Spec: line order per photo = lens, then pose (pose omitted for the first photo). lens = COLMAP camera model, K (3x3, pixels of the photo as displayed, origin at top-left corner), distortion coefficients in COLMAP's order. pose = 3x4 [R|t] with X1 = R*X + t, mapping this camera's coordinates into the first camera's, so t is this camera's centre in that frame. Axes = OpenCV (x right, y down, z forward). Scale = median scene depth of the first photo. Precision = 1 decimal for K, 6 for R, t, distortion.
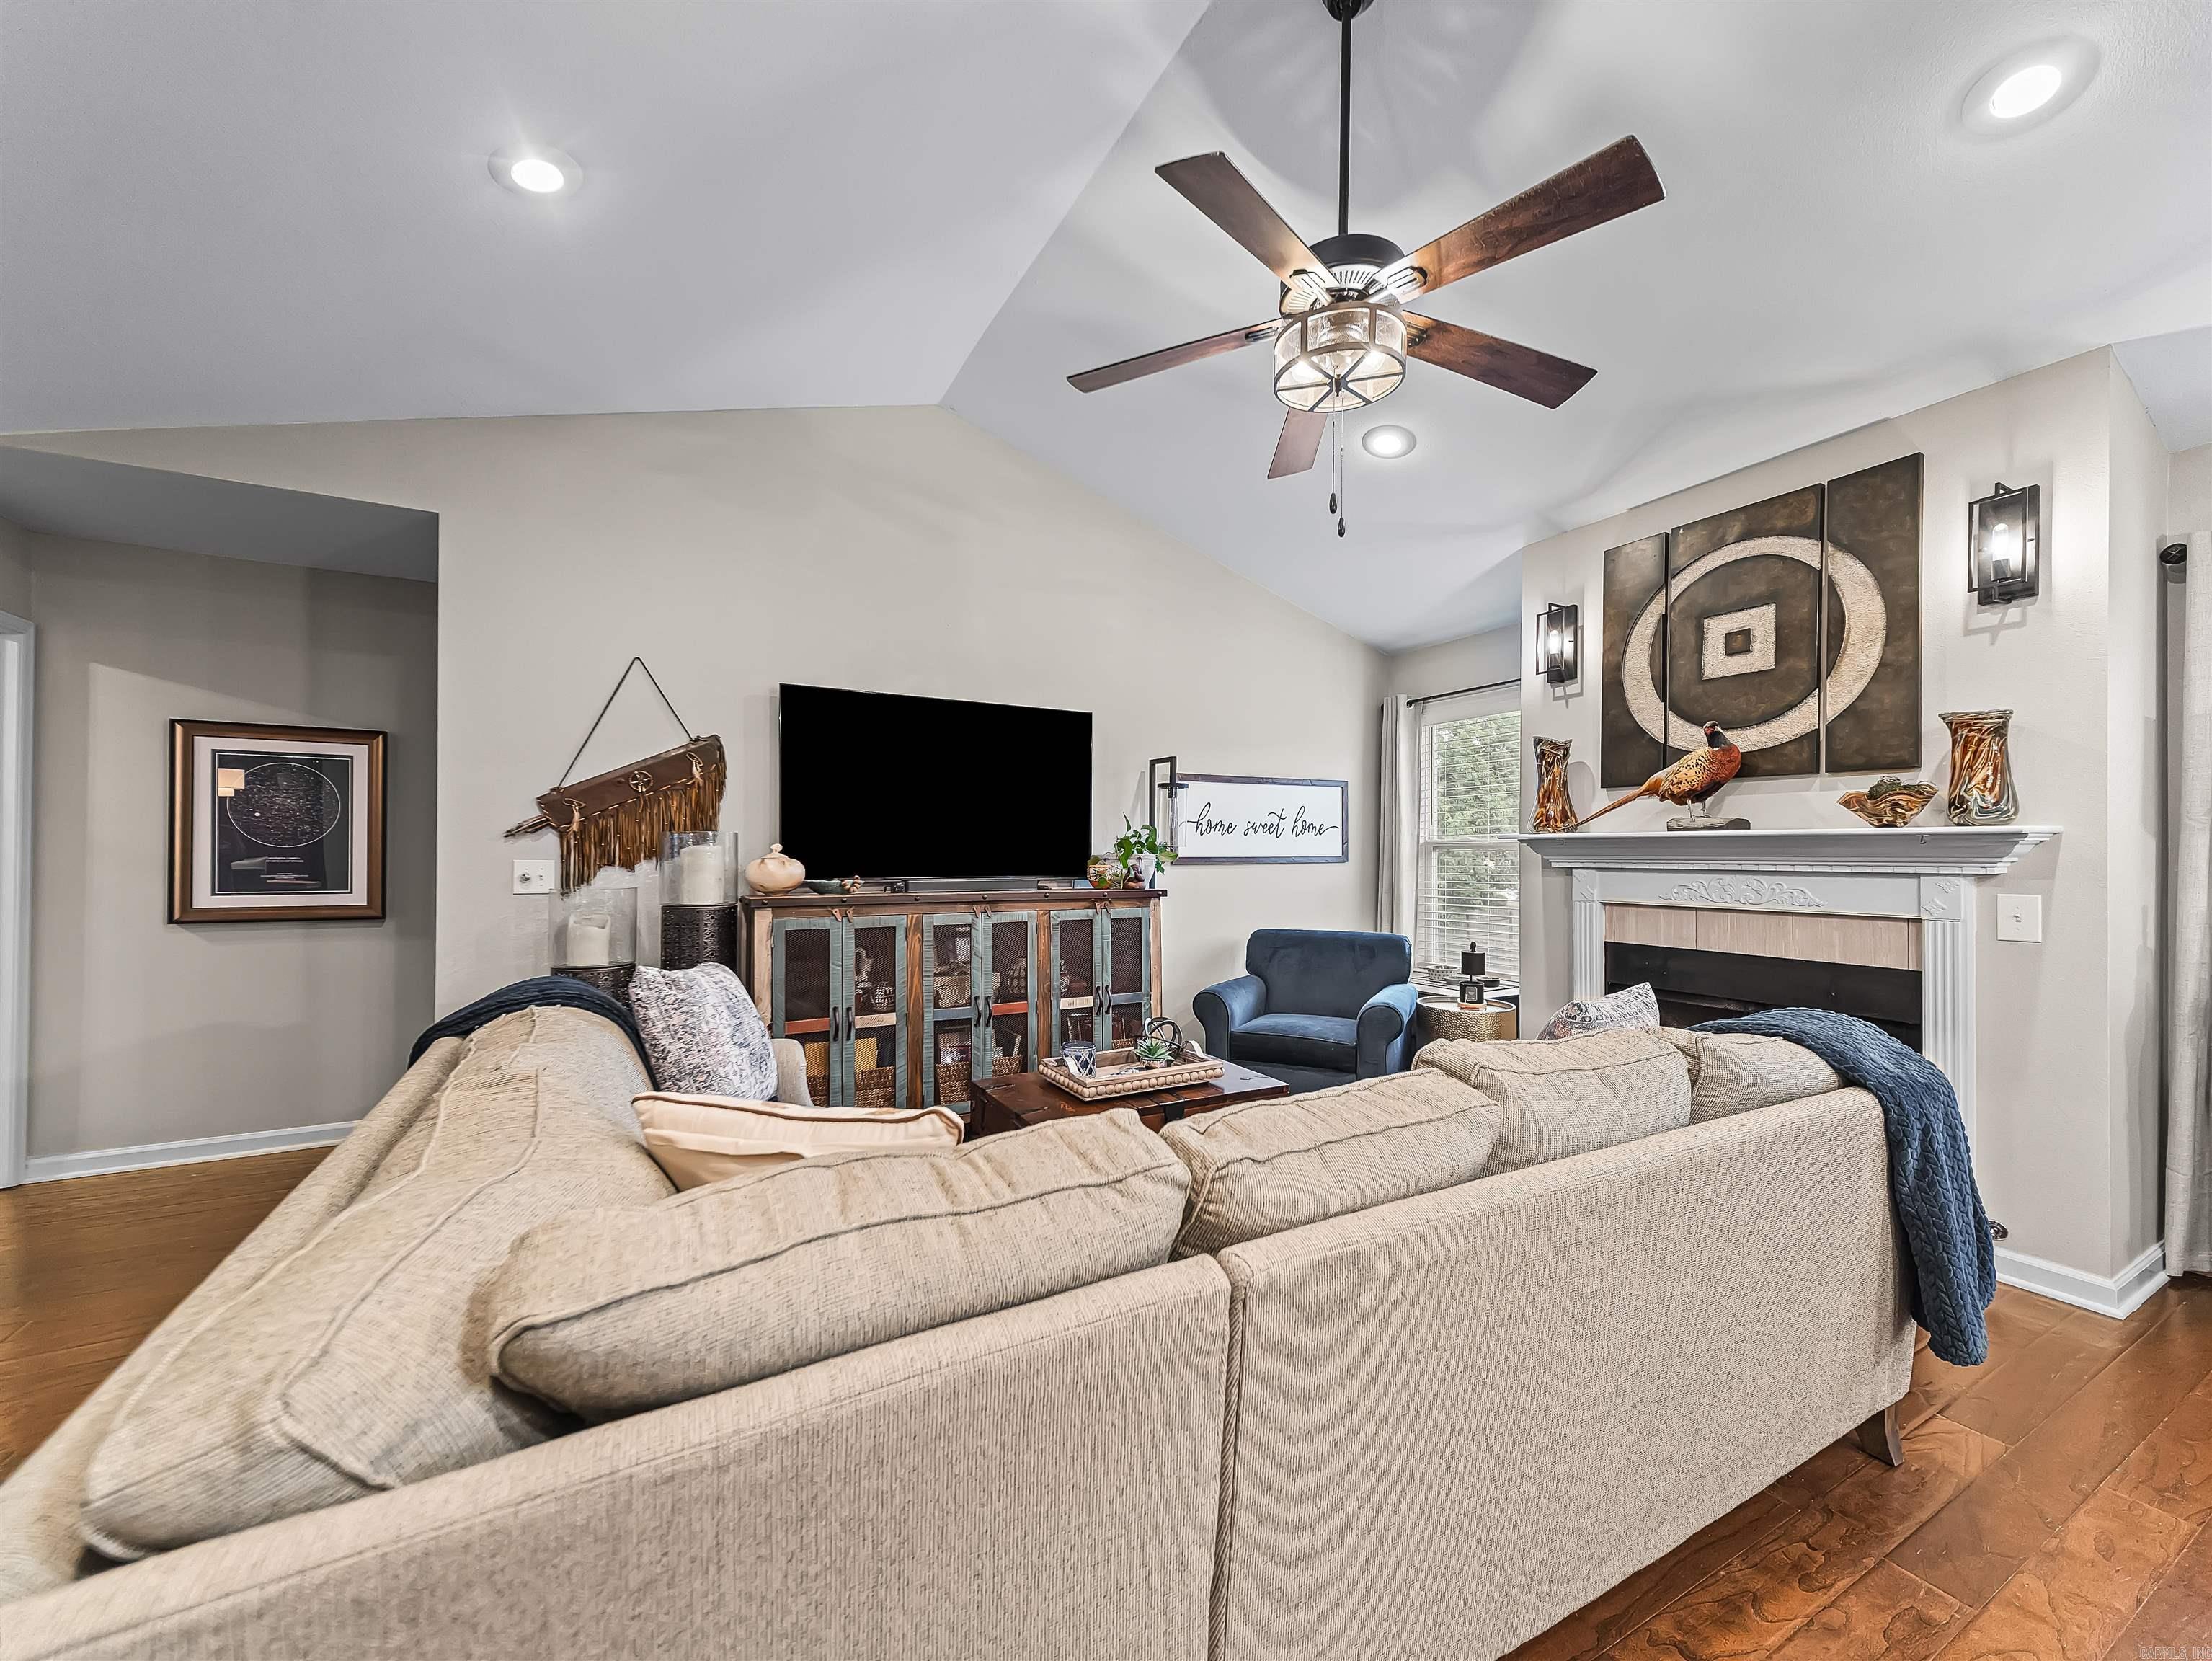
lens RADIAL K [[853.4, 0, 1109.6], [0, 853.4, 849.8], [0, 0, 1]] dist [0.029592, -0.009400]
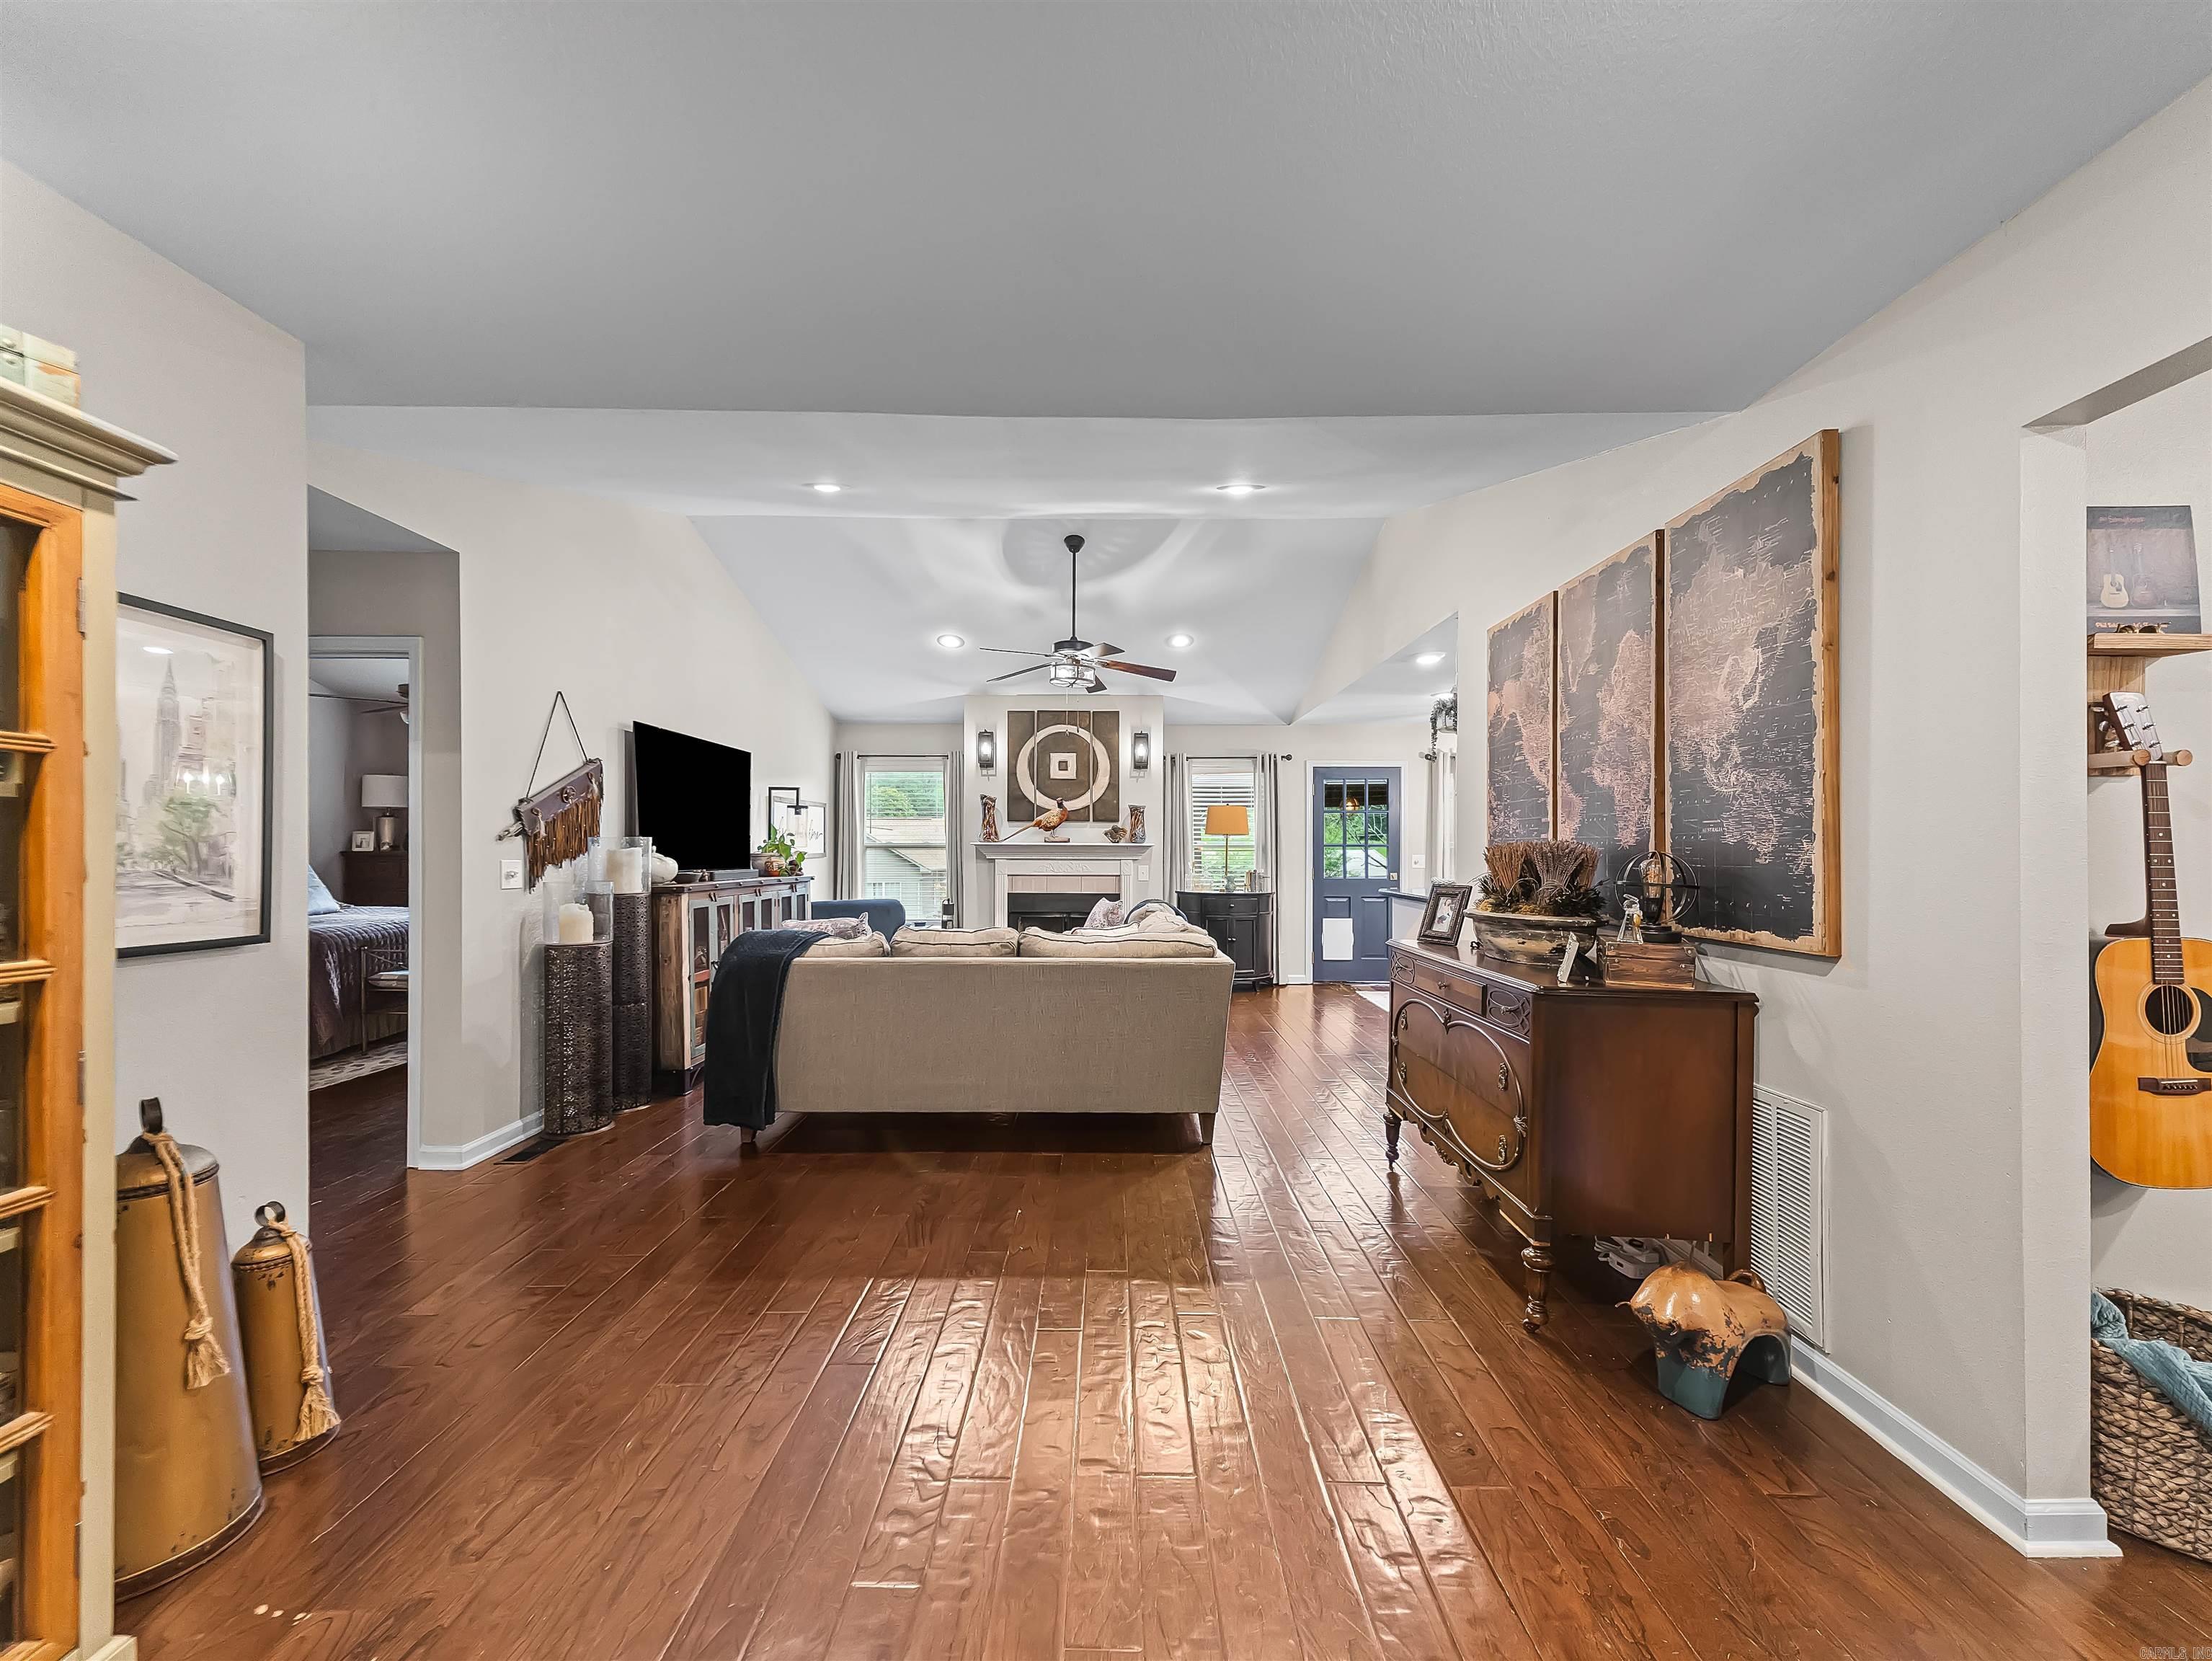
lens RADIAL K [[853.4, 0, 1103.8], [0, 853.4, 851.1], [0, 0, 1]] dist [0.029592, -0.009400]
pose [[0.488293, -0.001371, 0.872679, -1.209724], [-0.005673, 0.999973, 0.004745, -0.009223], [-0.872661, -0.007268, 0.488272, -0.254602]]
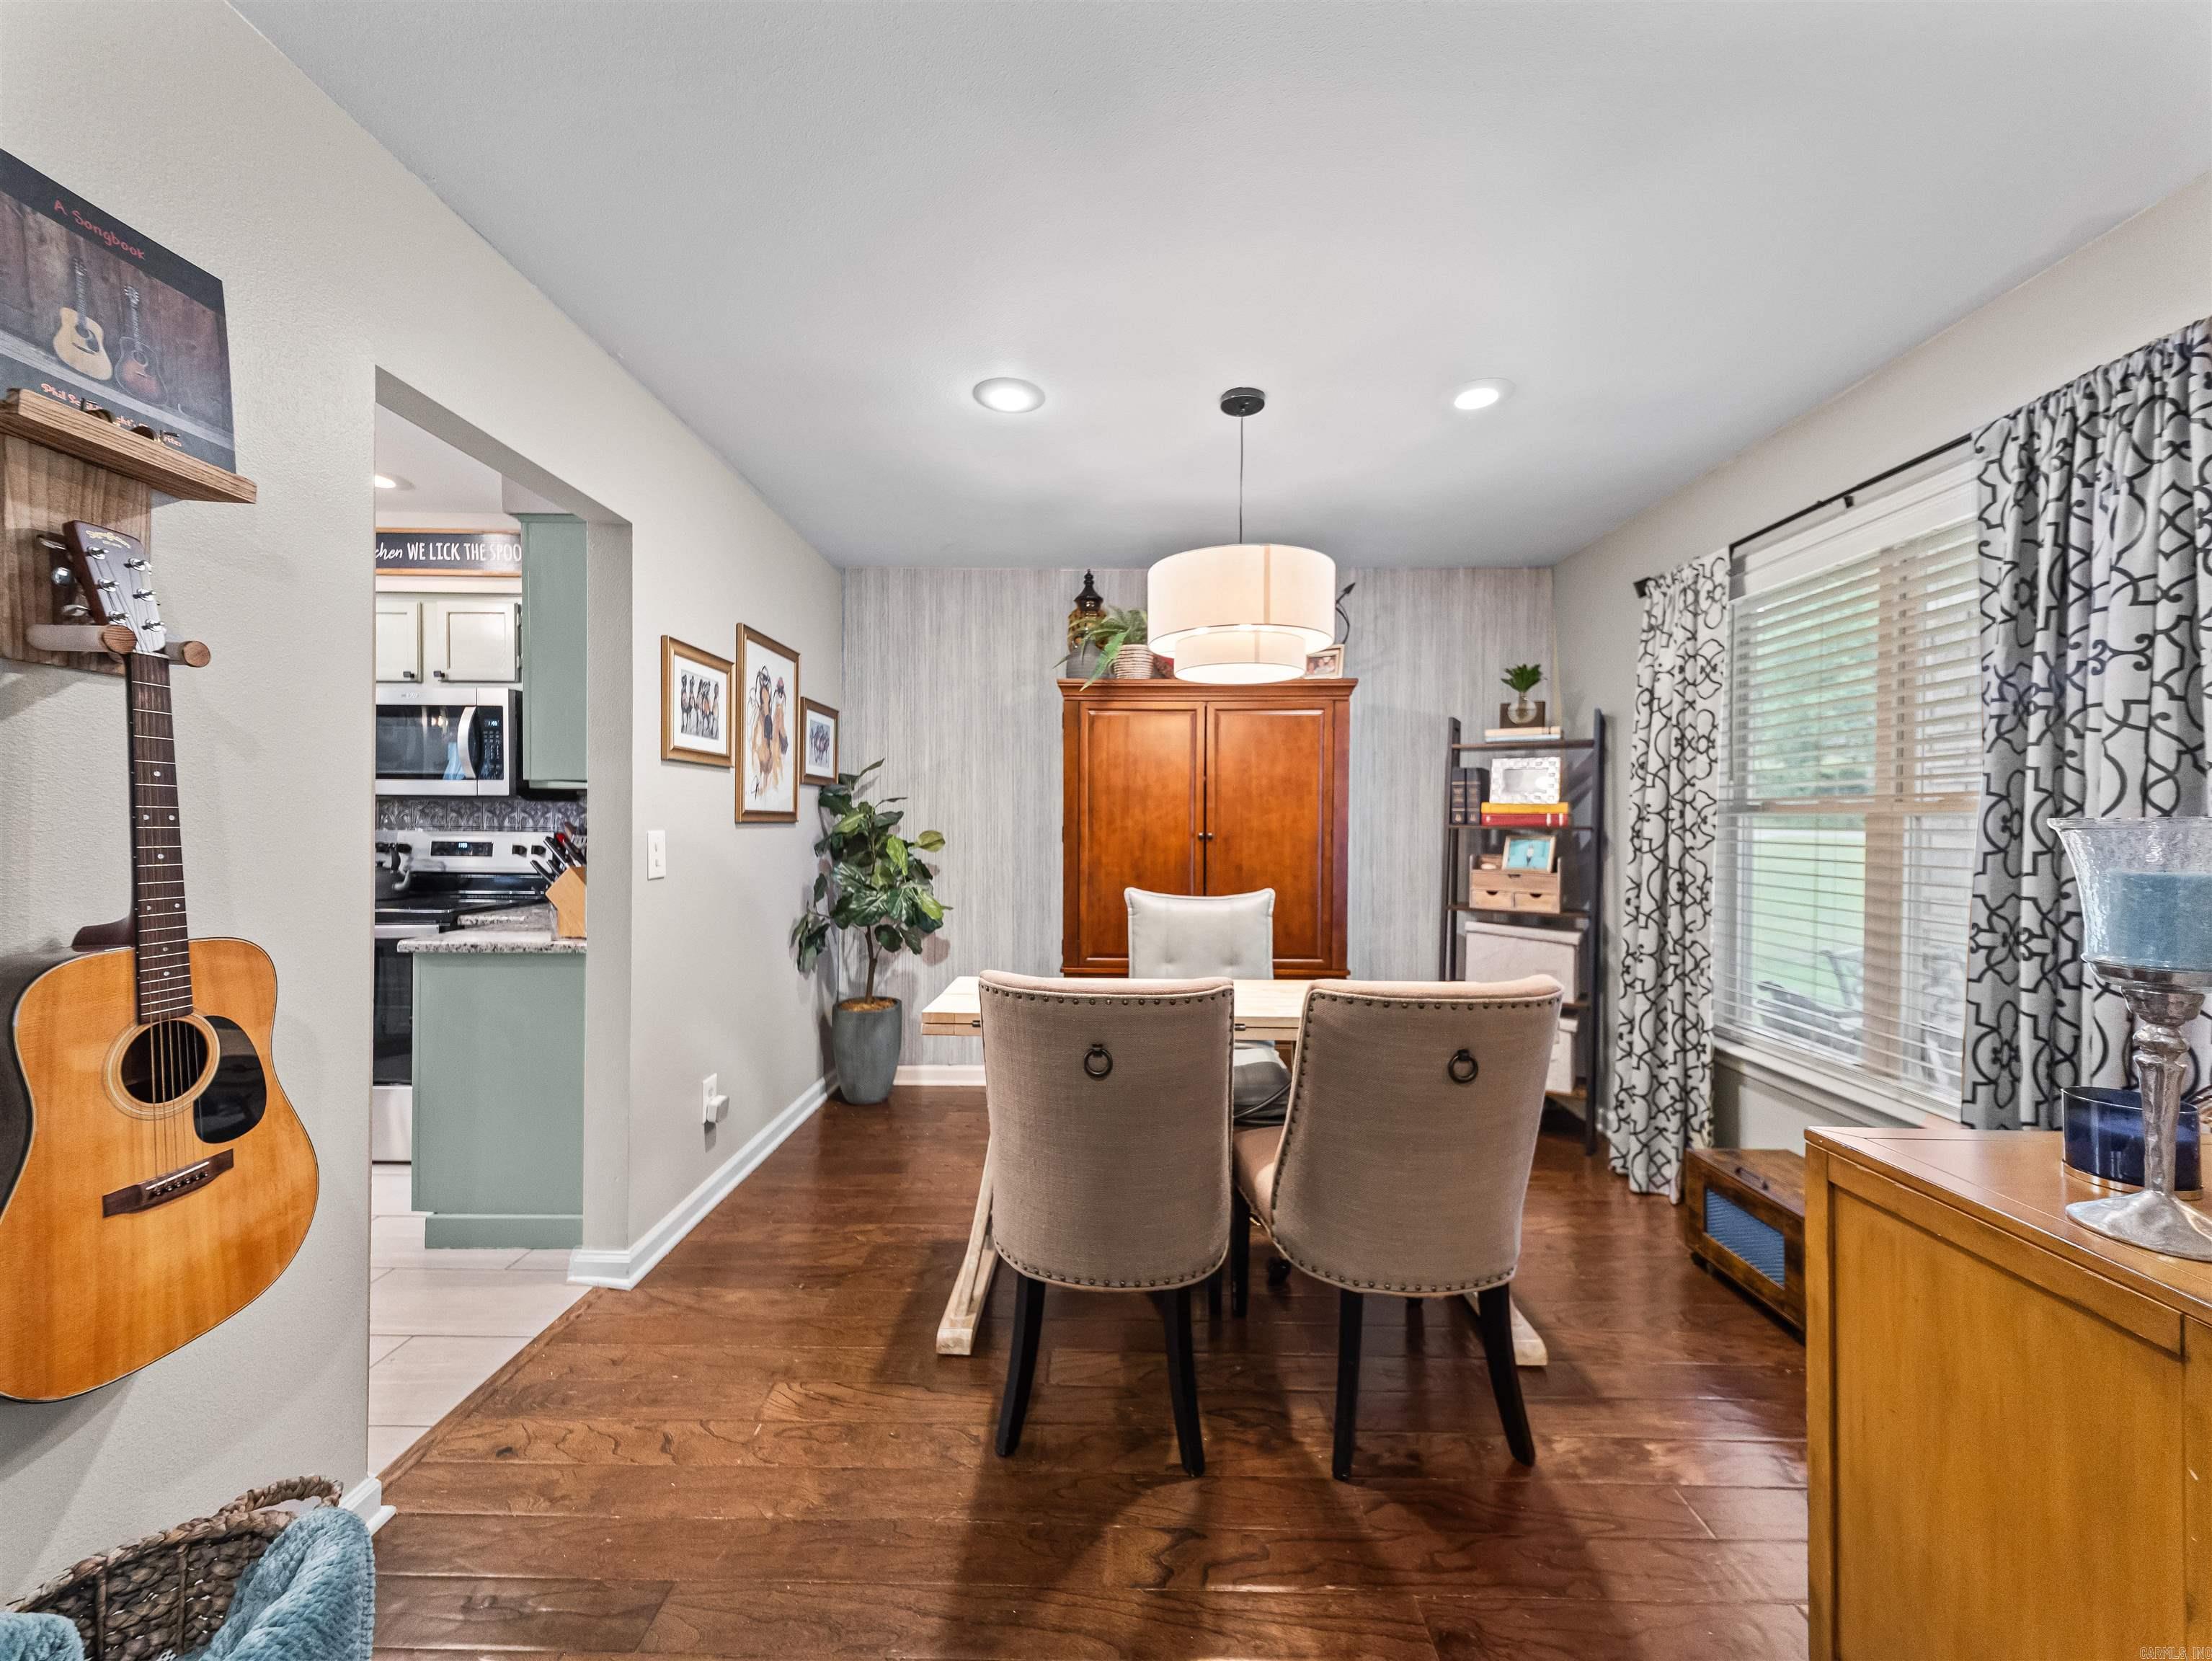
lens RADIAL K [[853.4, 0, 1111.5], [0, 853.4, 823.5], [0, 0, 1]] dist [0.029592, -0.009400]
pose [[-0.870580, -0.010996, 0.491904, -0.899043], [-0.014332, 0.999893, -0.003015, -0.006380], [-0.491818, -0.009675, -0.870644, -0.448937]]
